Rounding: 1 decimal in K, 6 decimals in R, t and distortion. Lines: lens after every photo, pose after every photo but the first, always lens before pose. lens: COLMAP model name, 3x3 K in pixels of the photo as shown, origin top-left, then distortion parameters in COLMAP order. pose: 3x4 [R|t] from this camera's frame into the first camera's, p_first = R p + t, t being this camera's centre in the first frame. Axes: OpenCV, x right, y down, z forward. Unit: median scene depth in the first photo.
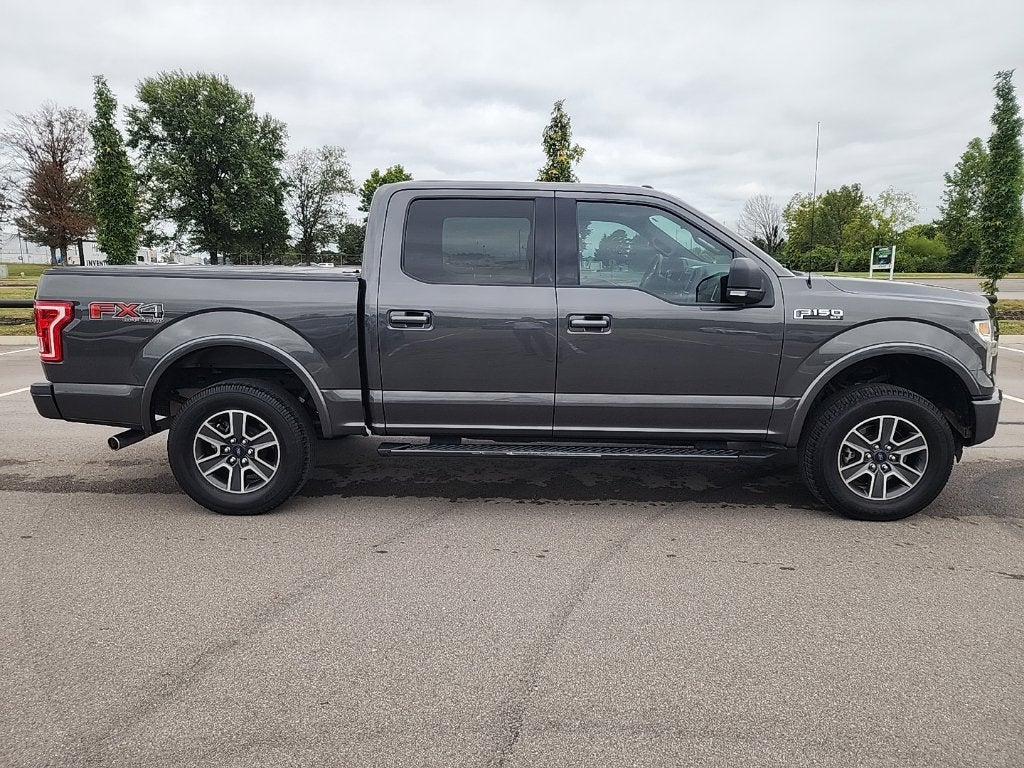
lens RADIAL K [[677.8, 0, 513.7], [0, 677.8, 383.0], [0, 0, 1]] dist [0.078289, -0.062566]
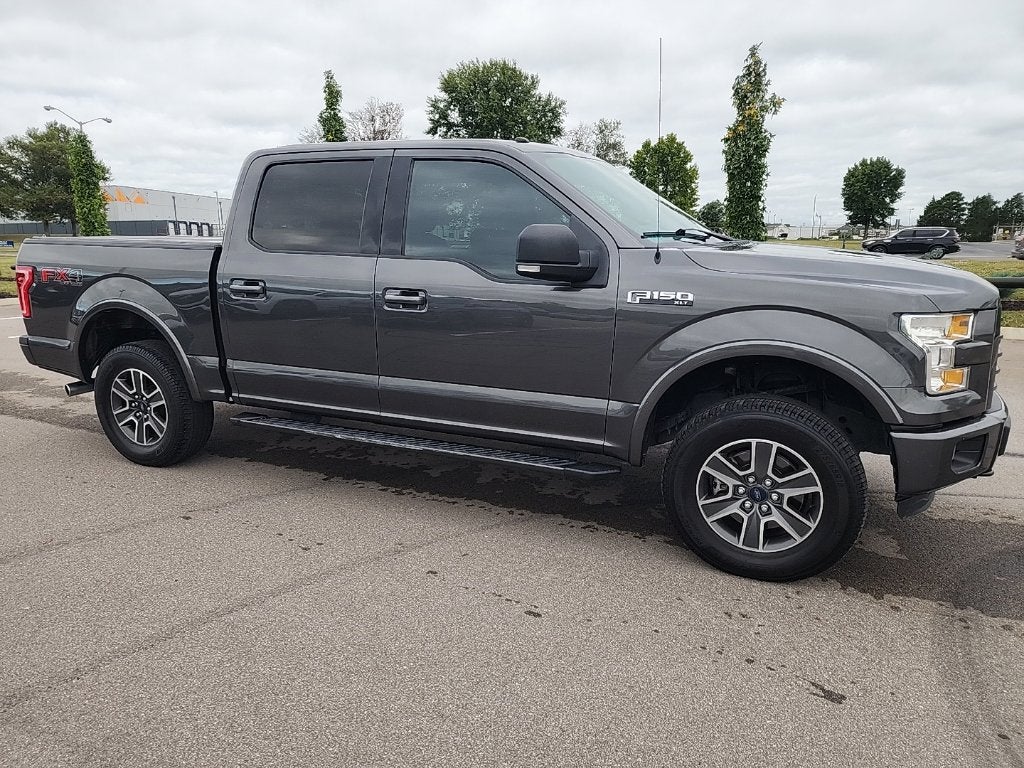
lens RADIAL K [[680.1, 0, 512.0], [0, 680.1, 384.0], [0, 0, 1]] dist [0.078662, -0.063459]
pose [[0.919656, 0.079502, -0.384595, 0.562170], [-0.064739, 0.996588, 0.051205, -0.030934], [0.387353, -0.022193, 0.921664, 0.220117]]
